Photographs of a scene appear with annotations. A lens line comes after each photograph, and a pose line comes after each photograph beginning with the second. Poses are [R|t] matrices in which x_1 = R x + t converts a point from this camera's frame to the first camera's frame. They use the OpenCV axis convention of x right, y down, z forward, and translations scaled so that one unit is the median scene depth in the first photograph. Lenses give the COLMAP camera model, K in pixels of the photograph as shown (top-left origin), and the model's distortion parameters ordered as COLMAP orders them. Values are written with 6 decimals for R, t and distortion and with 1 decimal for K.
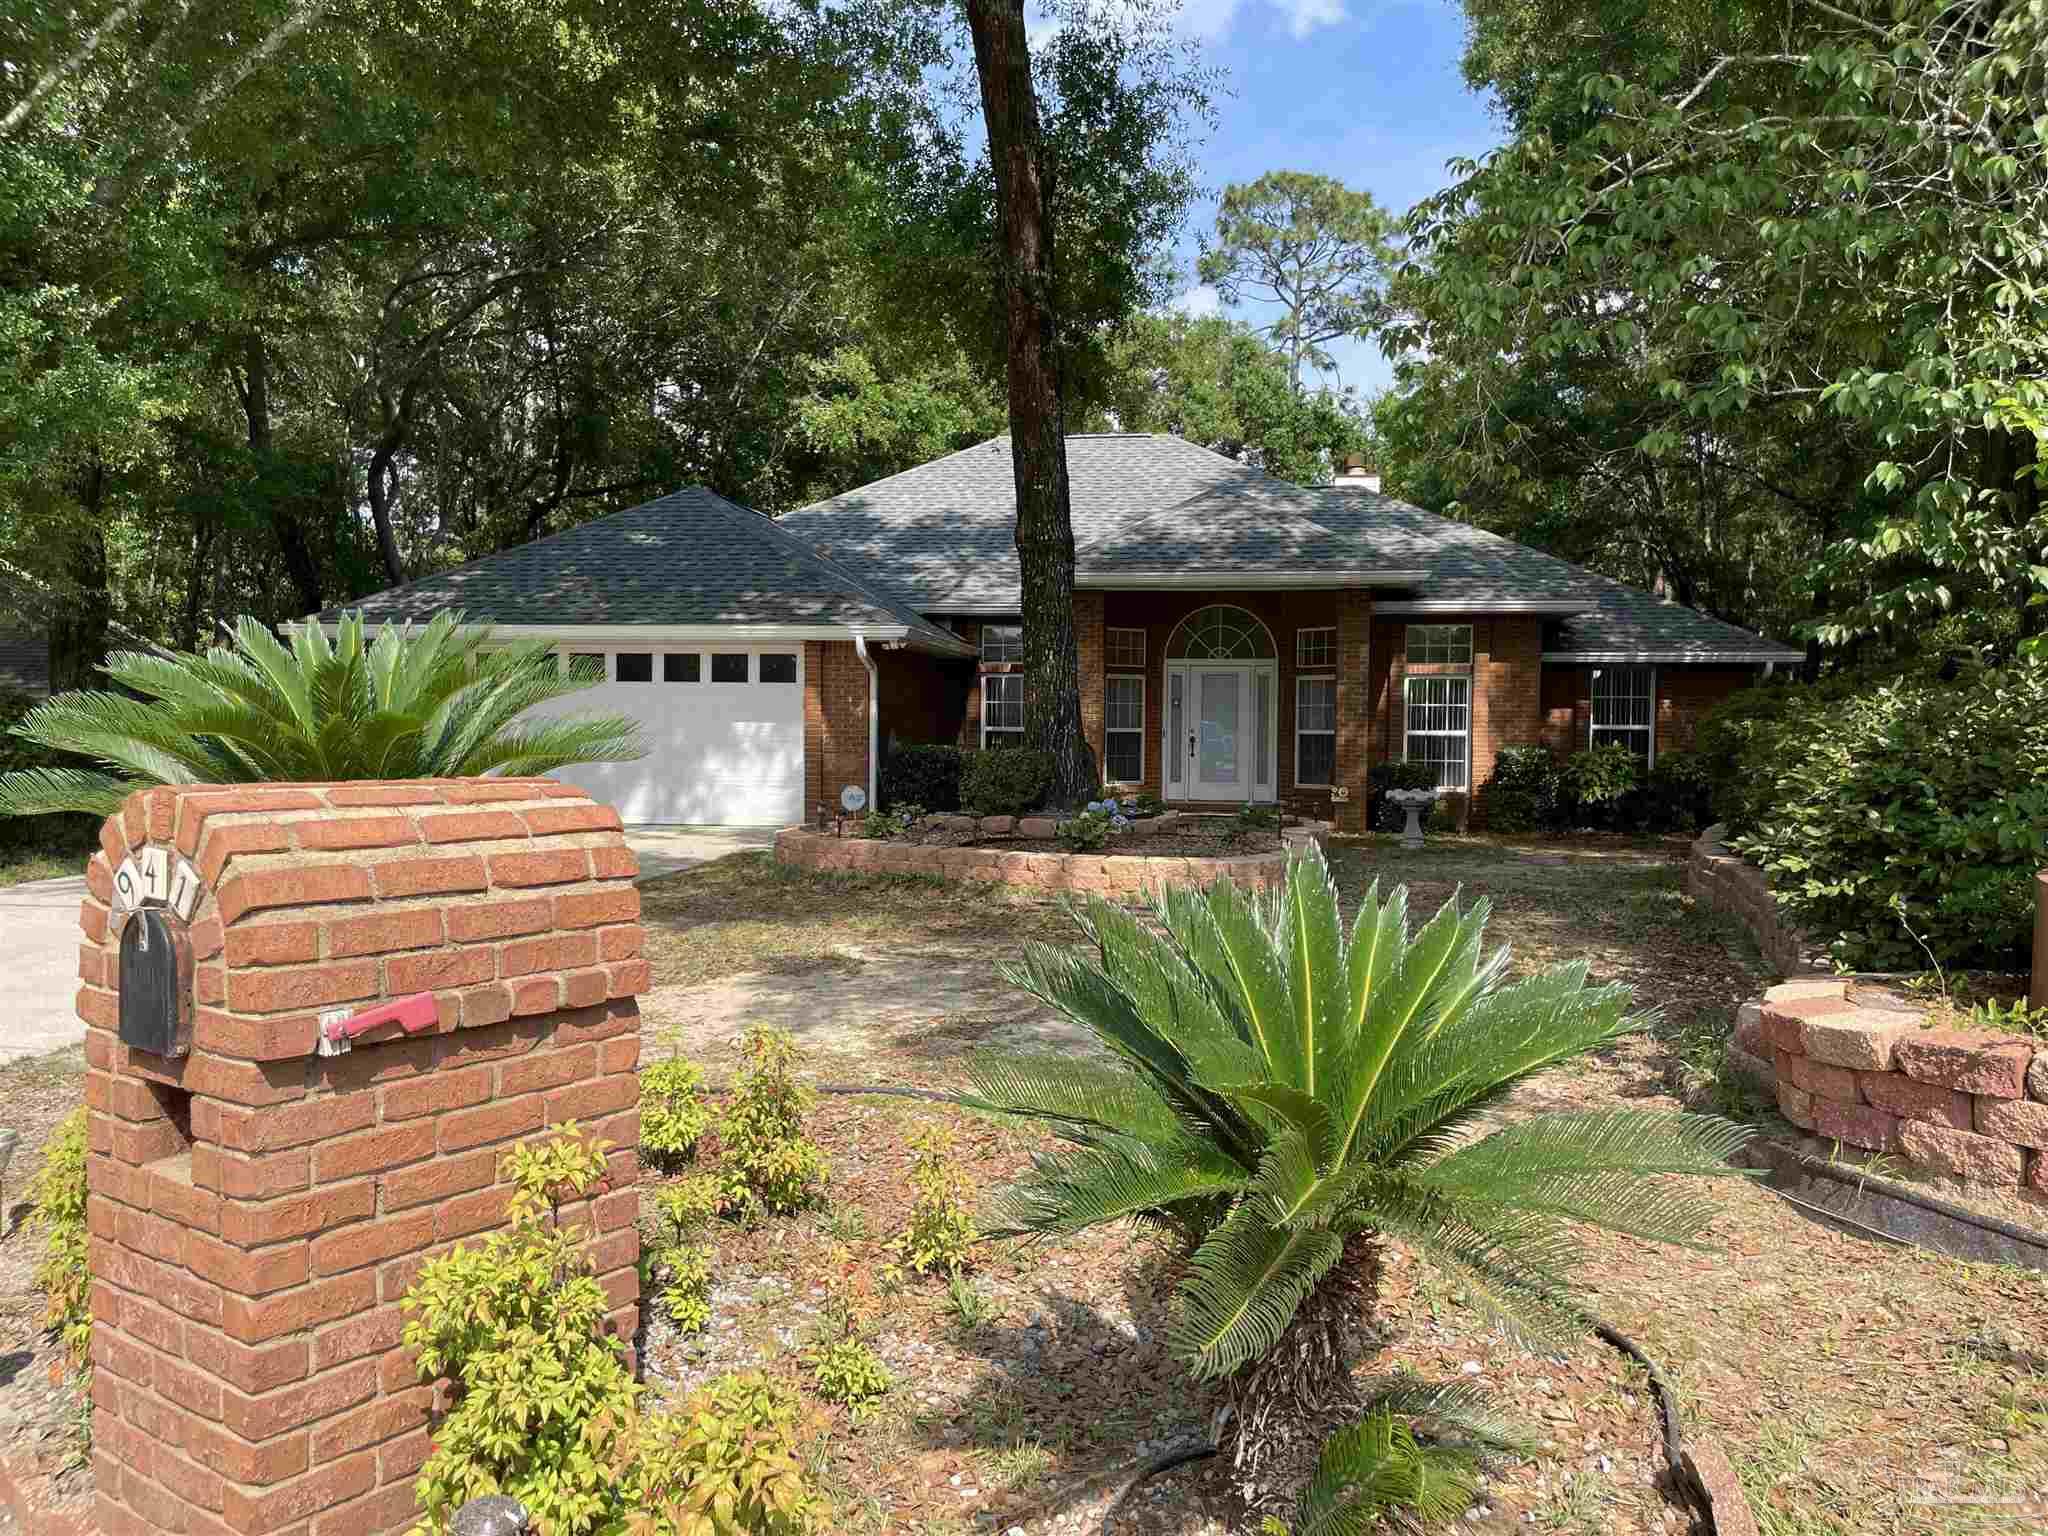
lens RADIAL K [[1567.2, 0, 1024.0], [0, 1567.2, 768.0], [0, 0, 1]] dist [0.071270, -0.000188]
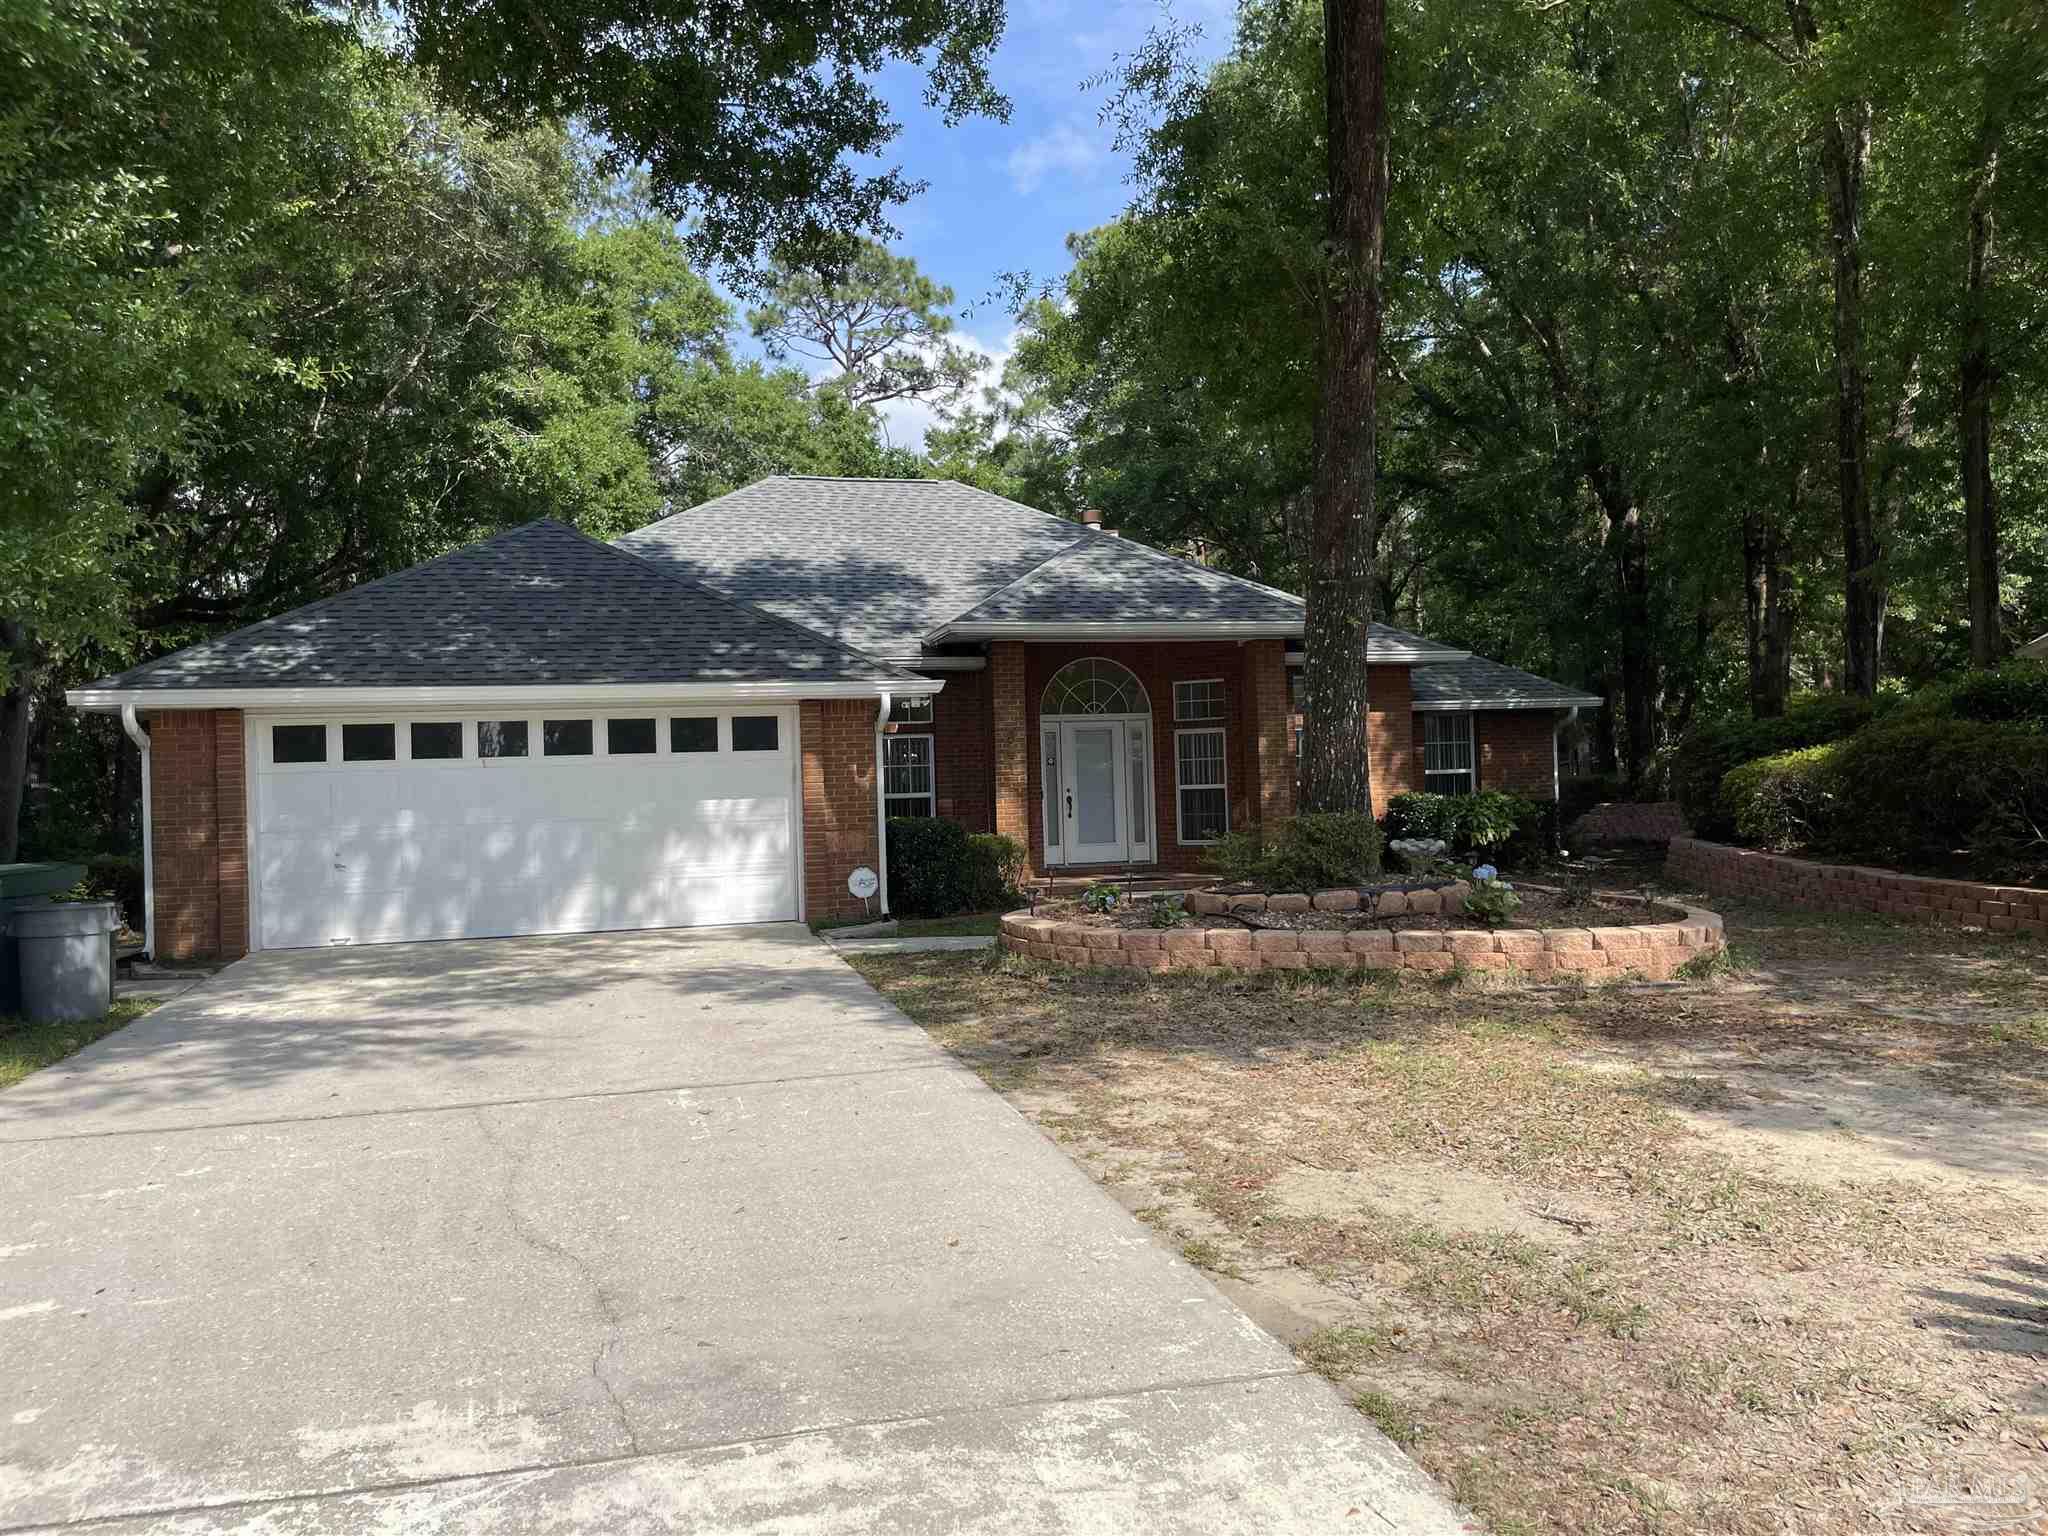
lens RADIAL K [[1557.8, 0, 1018.3], [0, 1557.8, 759.0], [0, 0, 1]] dist [0.075605, -0.115568]
pose [[0.923849, -0.031564, 0.381454, -0.308059], [0.048375, 0.998231, -0.034561, -0.012877], [-0.379688, 0.050382, 0.923741, 0.158664]]
